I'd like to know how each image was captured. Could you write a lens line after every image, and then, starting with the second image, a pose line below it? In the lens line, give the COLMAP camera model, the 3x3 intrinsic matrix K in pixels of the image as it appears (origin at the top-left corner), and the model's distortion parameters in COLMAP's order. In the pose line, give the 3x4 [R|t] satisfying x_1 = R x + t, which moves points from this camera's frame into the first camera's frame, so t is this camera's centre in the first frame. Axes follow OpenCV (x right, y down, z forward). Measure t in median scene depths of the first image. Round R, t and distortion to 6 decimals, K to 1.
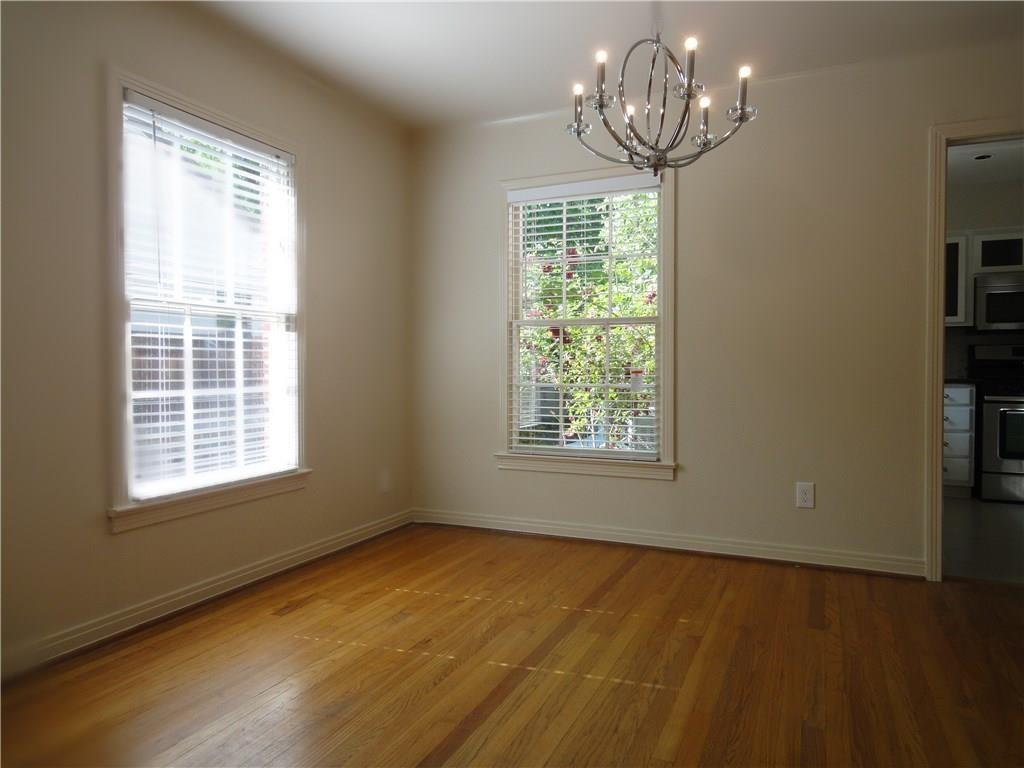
lens RADIAL K [[690.3, 0, 513.7], [0, 690.3, 382.3], [0, 0, 1]] dist [0.008142, 0.001345]
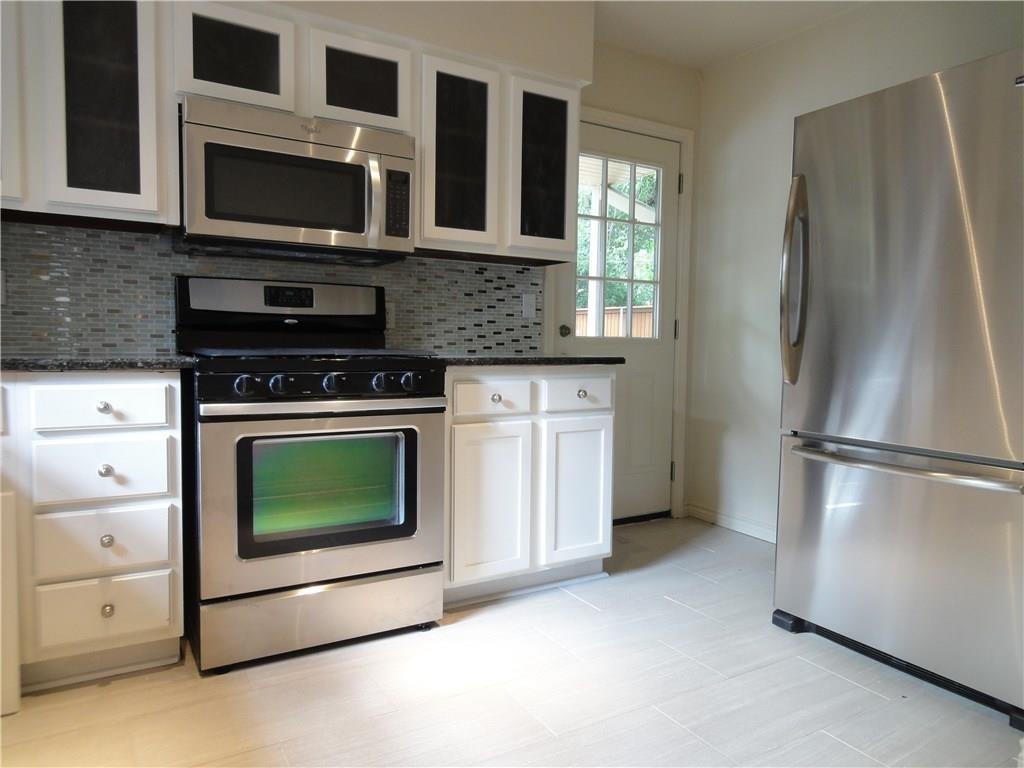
lens RADIAL K [[690.3, 0, 513.6], [0, 690.3, 383.8], [0, 0, 1]] dist [0.008142, 0.001345]
pose [[0.580091, -0.040872, 0.813525, 0.452093], [0.000794, 0.998768, 0.049612, -0.008929], [-0.814551, -0.028133, 0.579409, 0.615456]]
